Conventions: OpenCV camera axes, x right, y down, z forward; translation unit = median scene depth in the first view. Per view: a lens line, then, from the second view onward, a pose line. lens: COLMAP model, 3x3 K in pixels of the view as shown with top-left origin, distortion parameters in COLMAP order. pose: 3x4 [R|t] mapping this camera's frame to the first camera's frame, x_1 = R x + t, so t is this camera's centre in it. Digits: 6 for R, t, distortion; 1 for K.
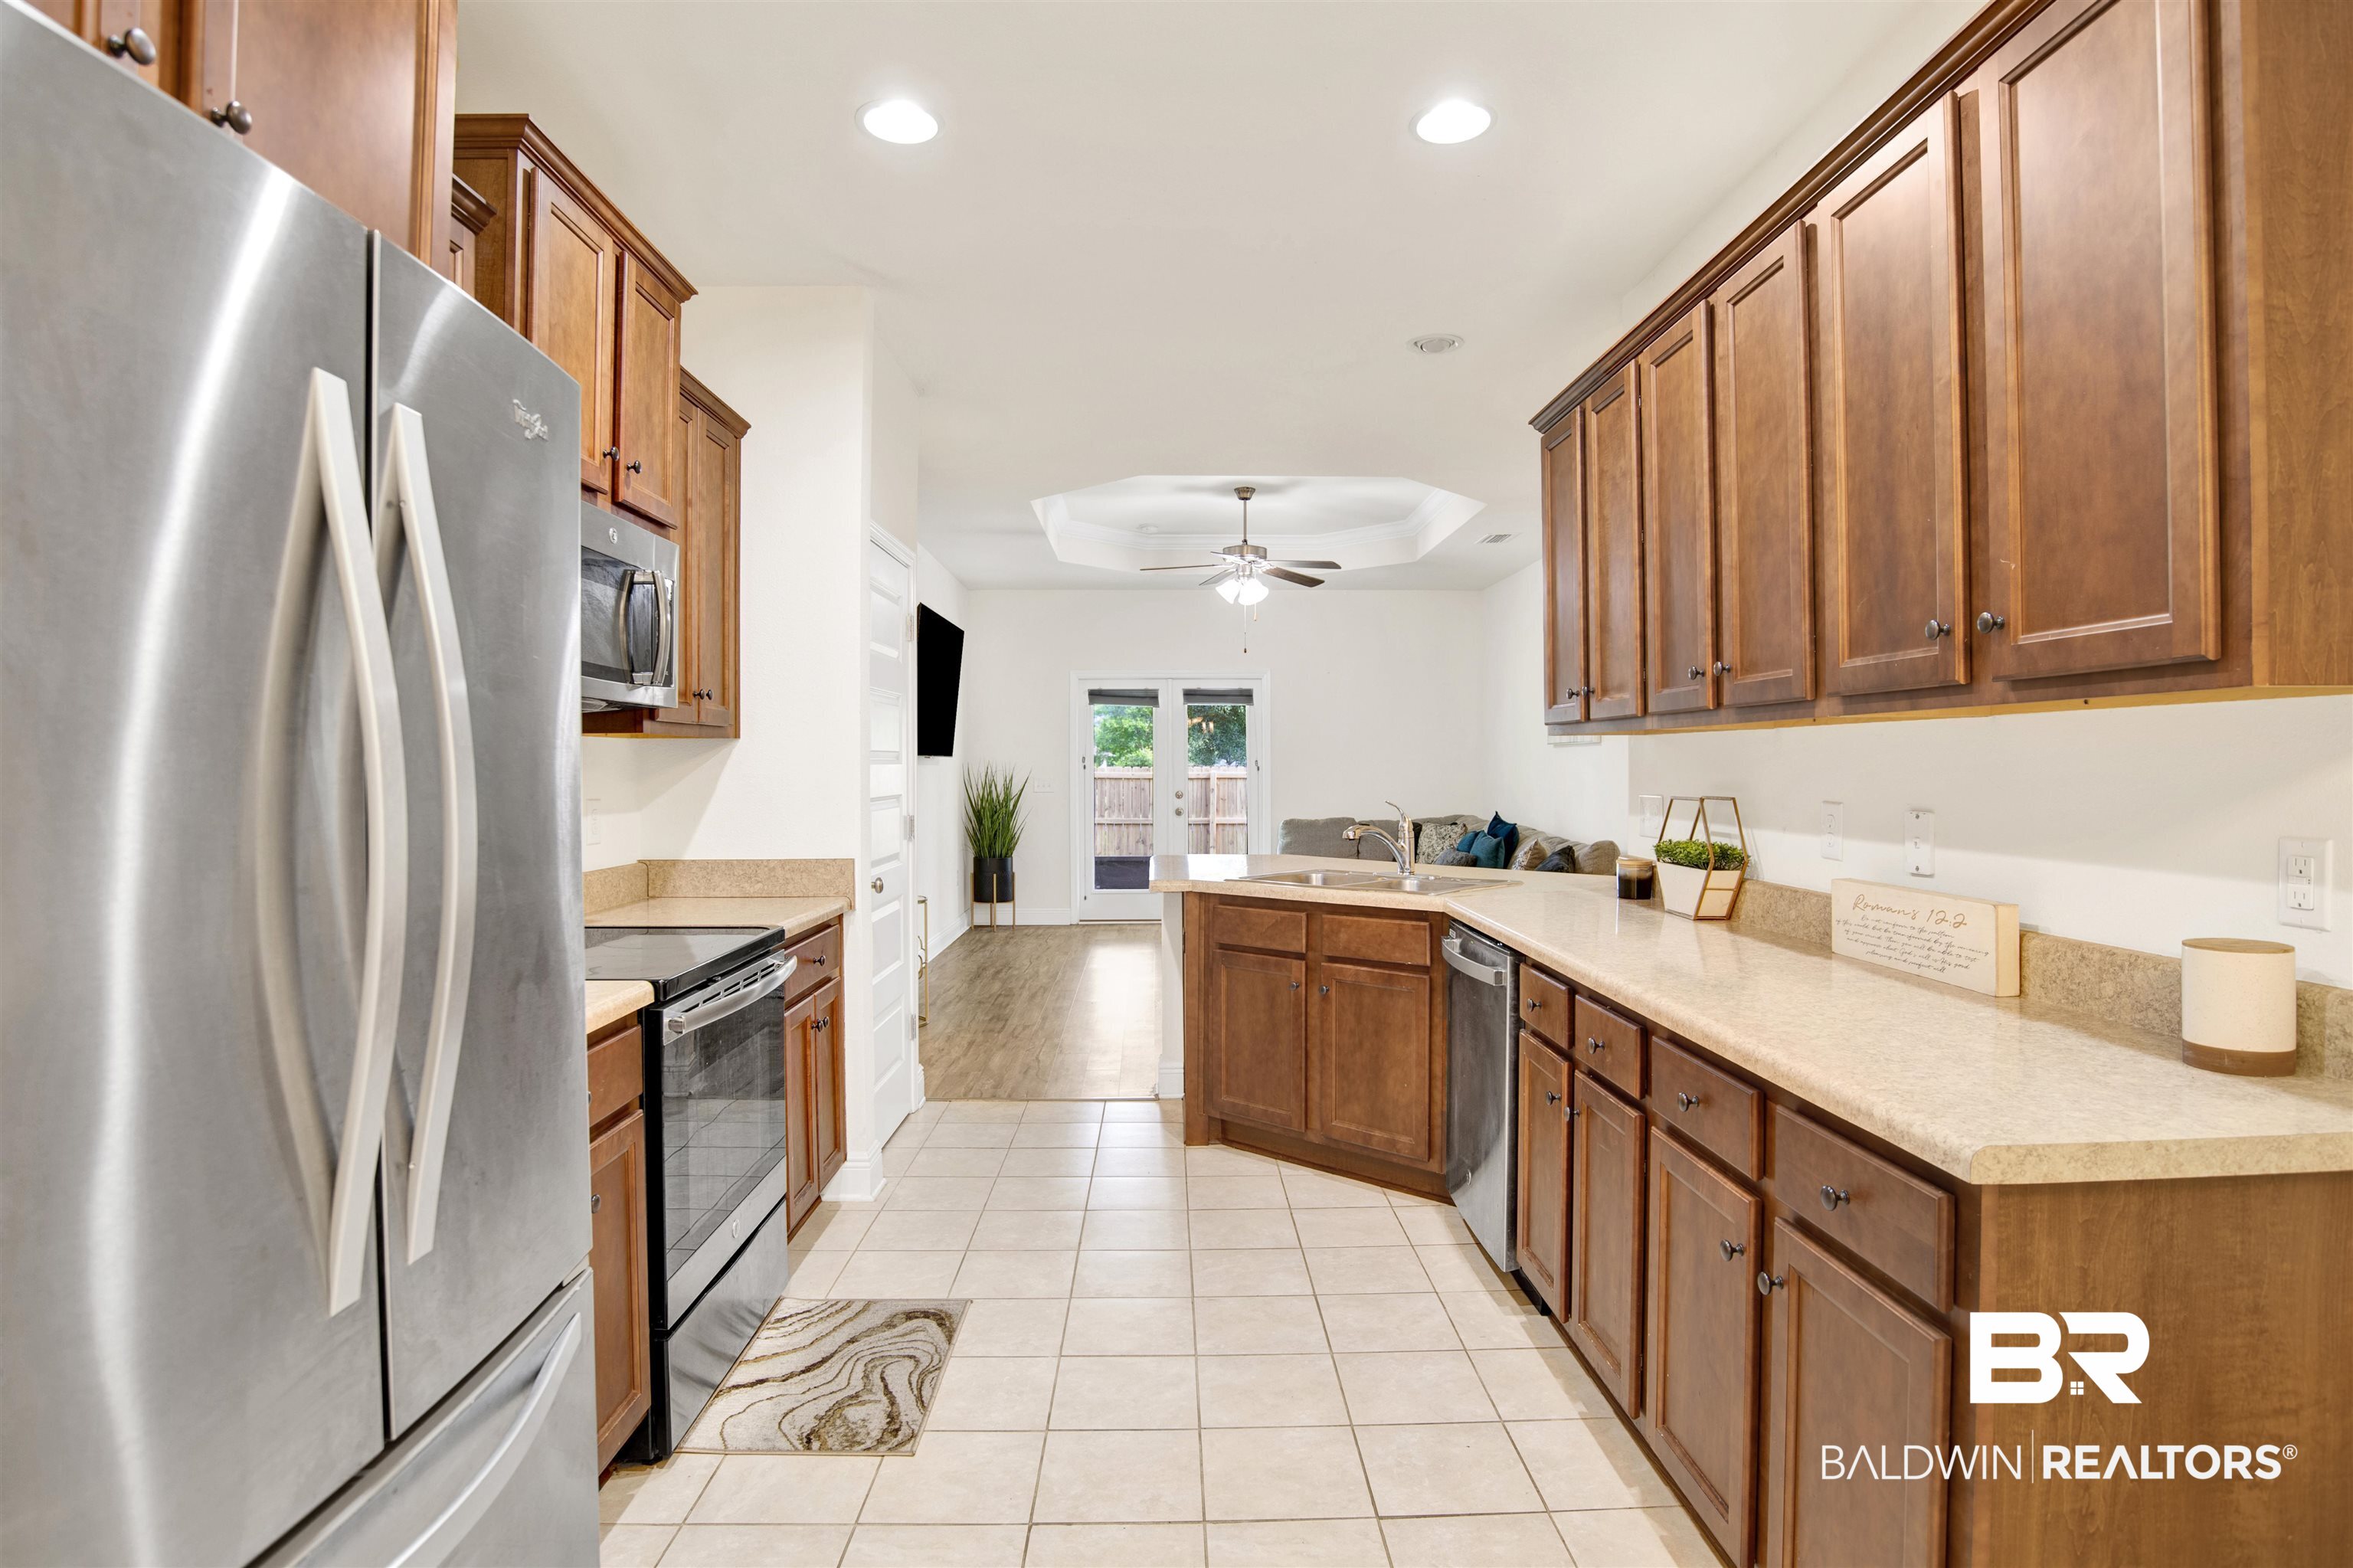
lens RADIAL K [[1221.8, 0, 1173.8], [0, 1221.8, 774.7], [0, 0, 1]] dist [-0.062107, 0.016881]
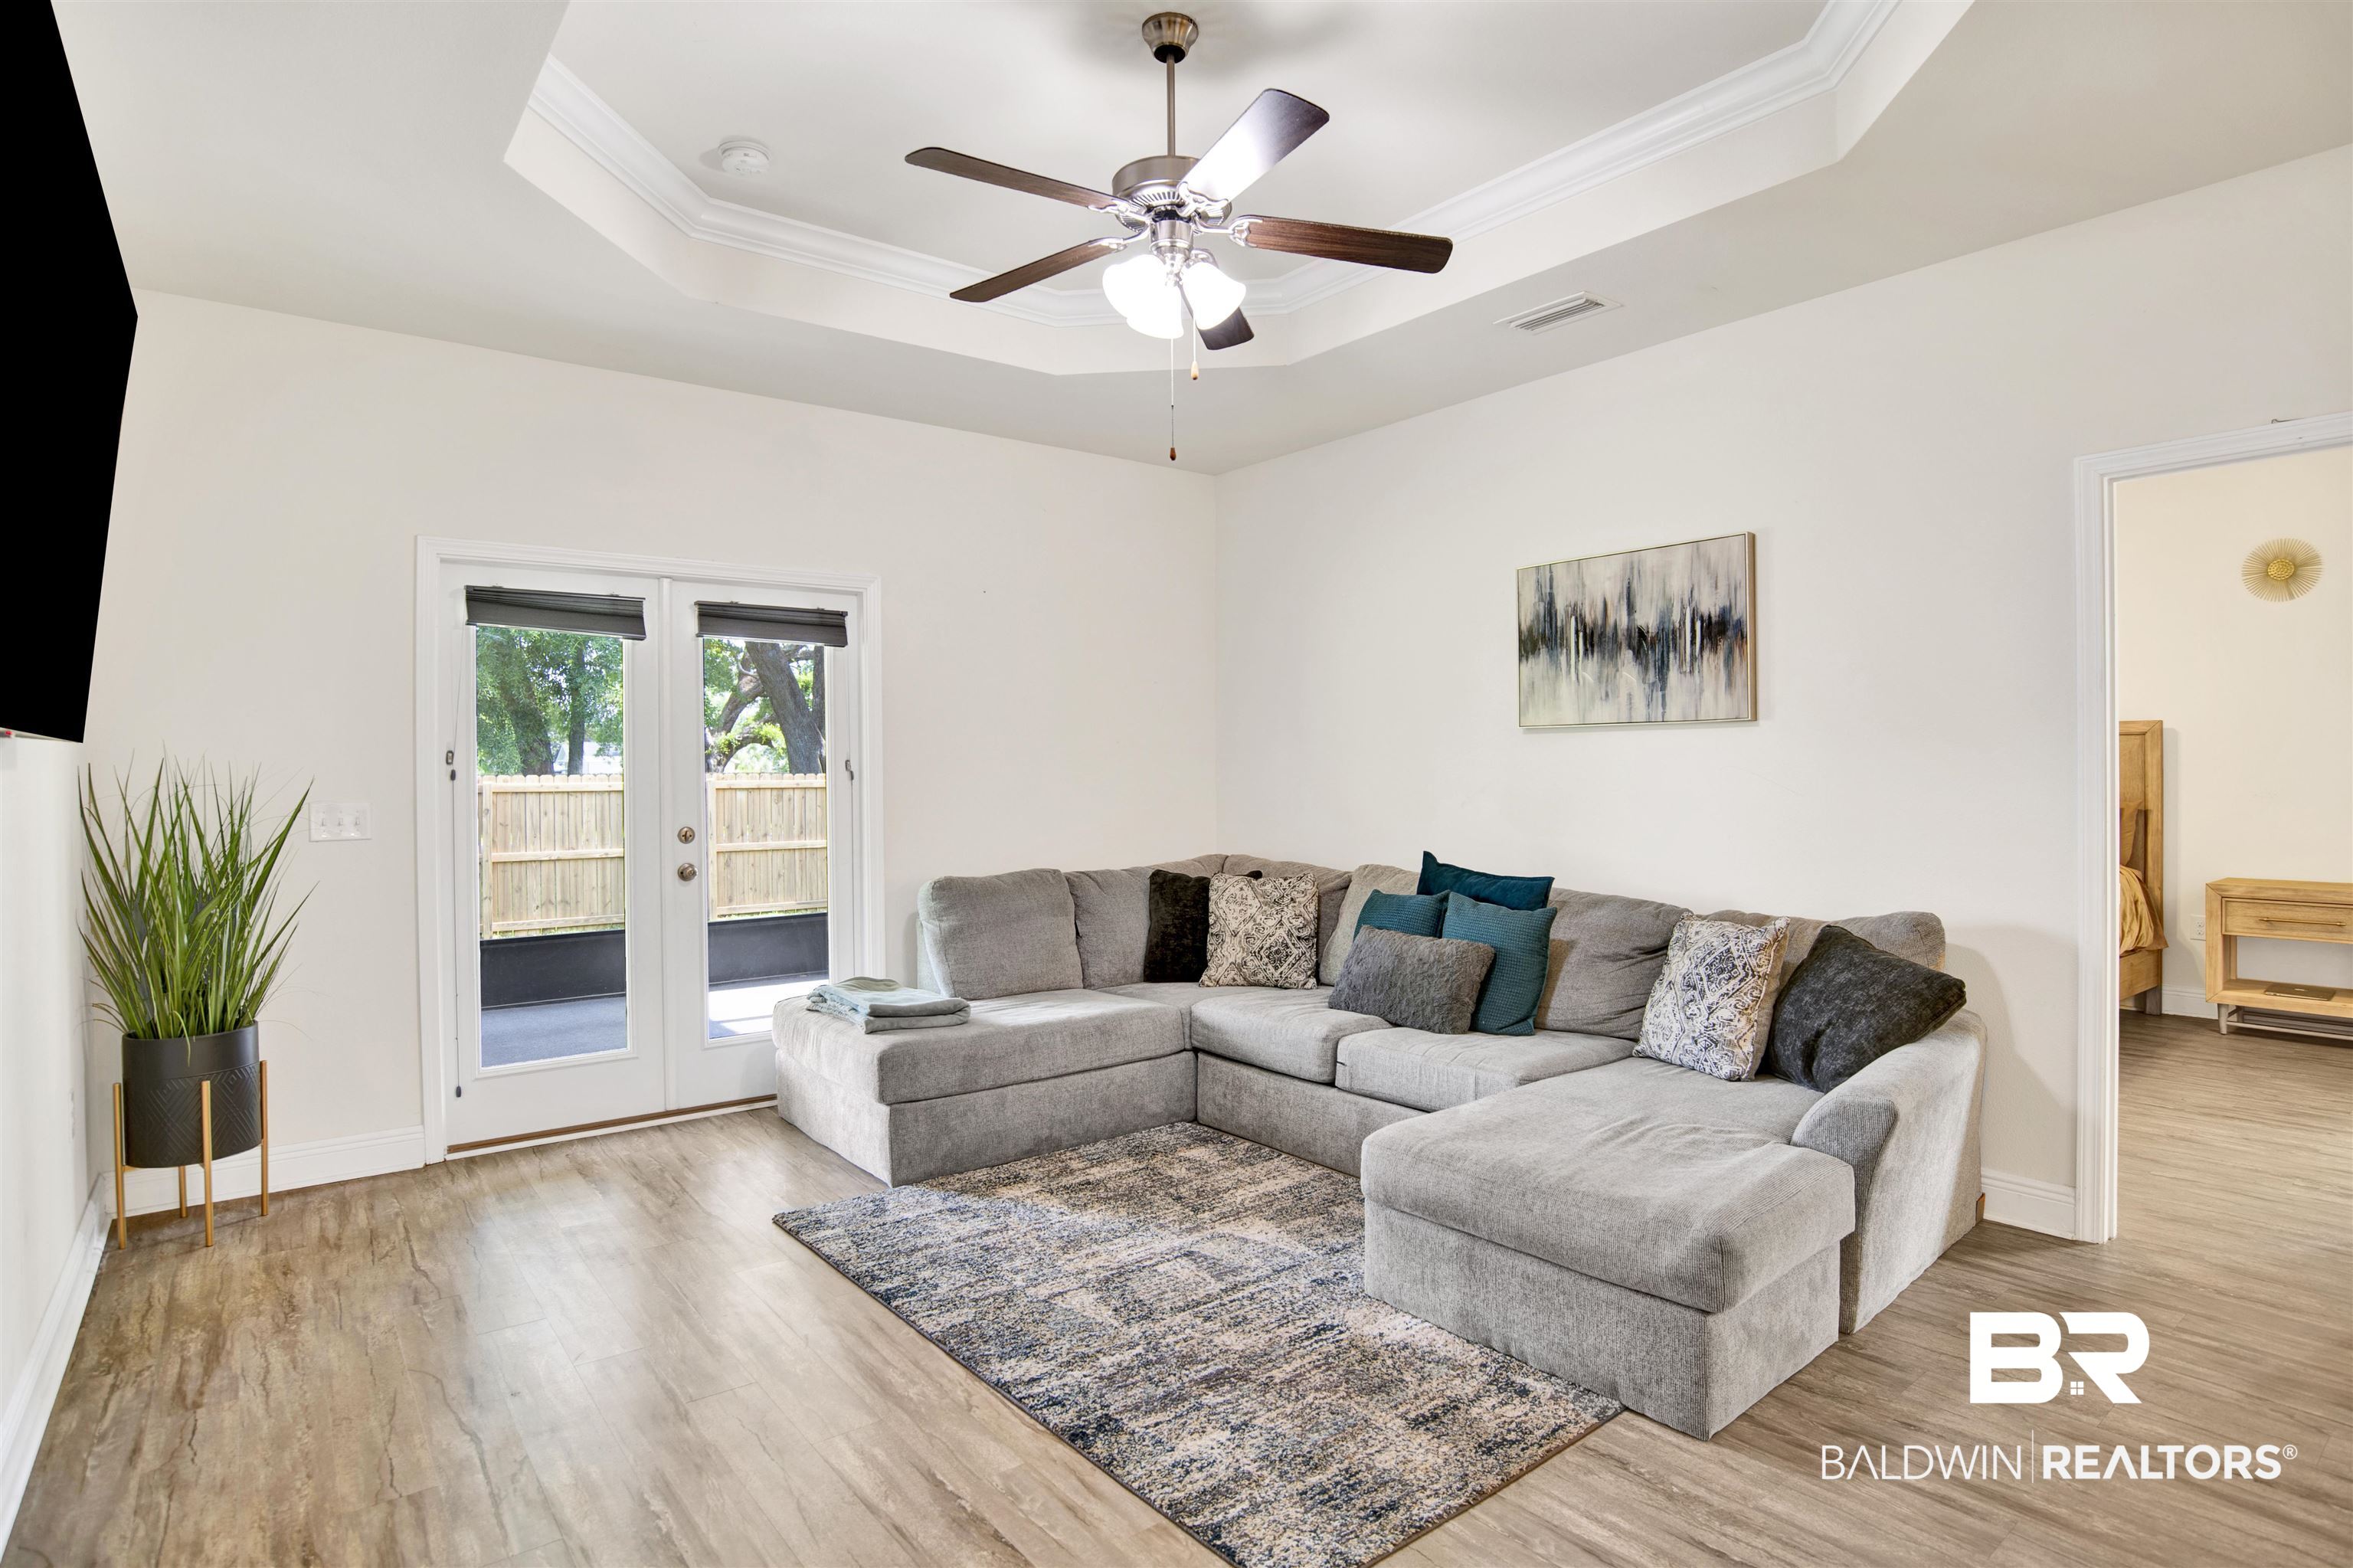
lens RADIAL K [[1221.8, 0, 1190.0], [0, 1221.8, 775.1], [0, 0, 1]] dist [-0.062107, 0.016881]
pose [[0.803177, -0.010197, 0.595654, -0.115135], [0.013960, 0.999901, -0.001706, -0.002231], [-0.595577, 0.009686, 0.803240, 0.534959]]
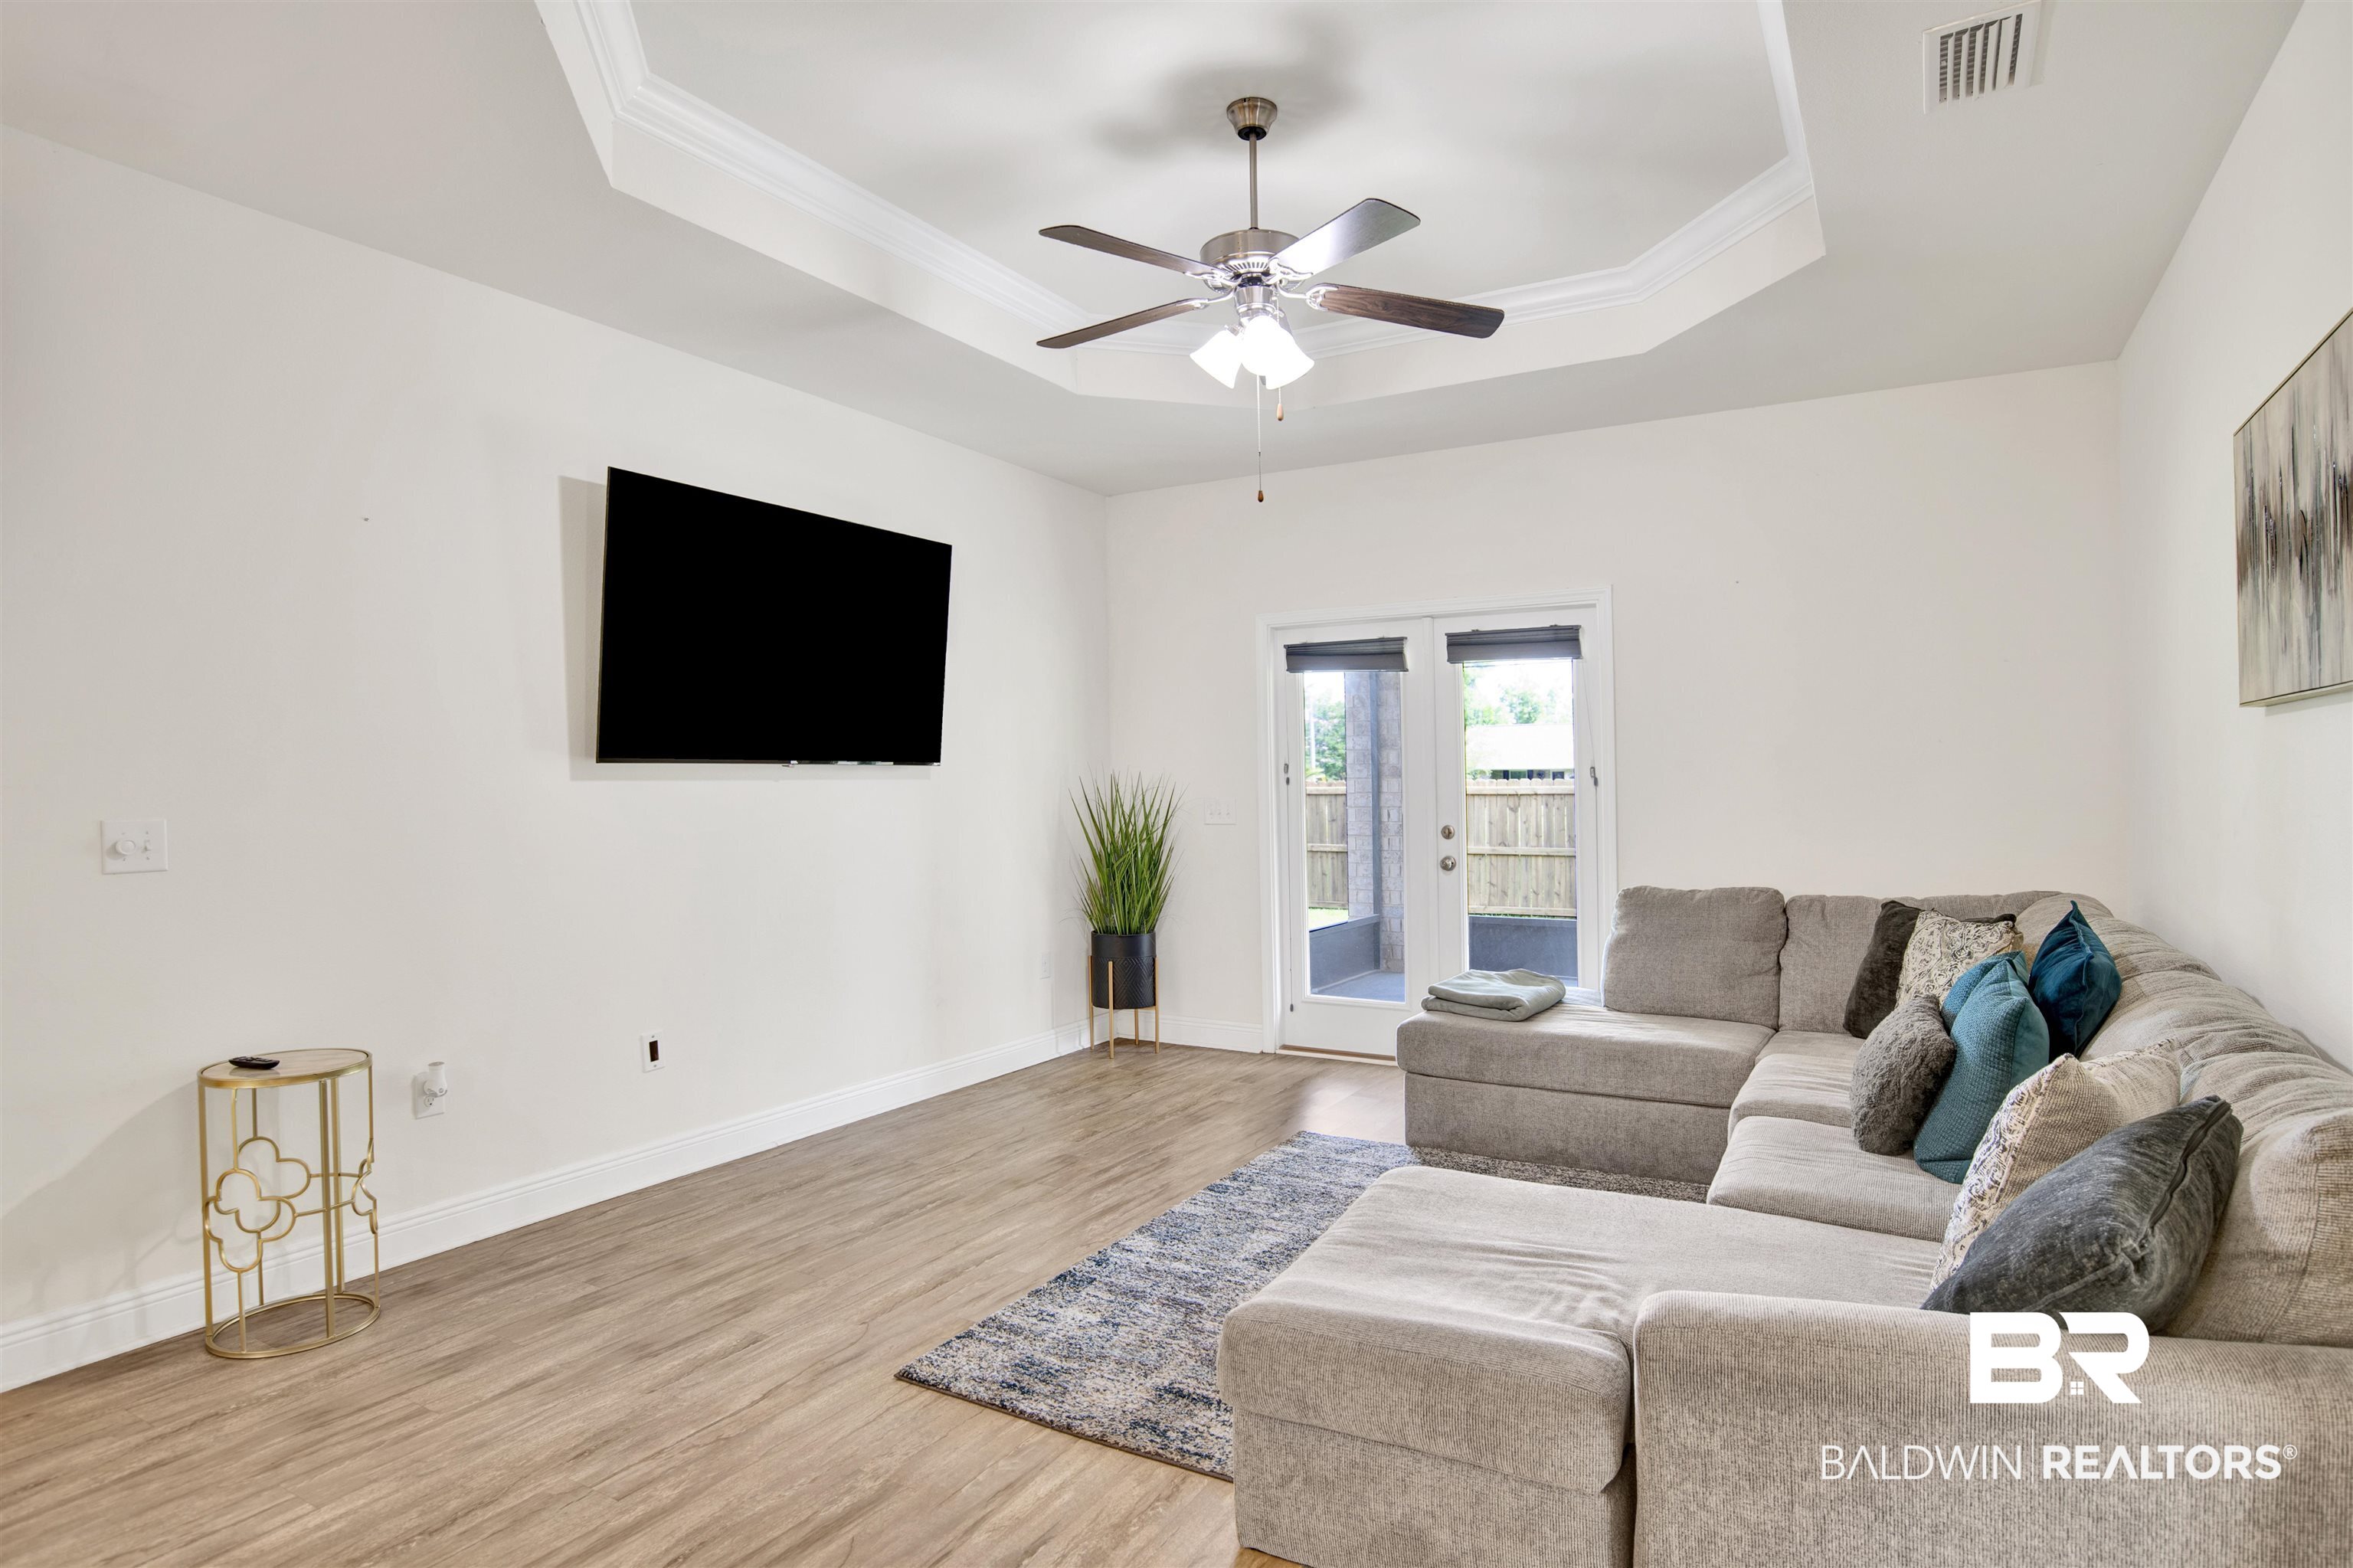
lens RADIAL K [[1221.8, 0, 1164.7], [0, 1221.8, 791.5], [0, 0, 1]] dist [-0.062107, 0.016881]
pose [[0.852310, -0.002582, -0.523031, 0.182098], [-0.000030, 0.999988, -0.004985, 0.001558], [0.523038, 0.004265, 0.852299, 0.485129]]
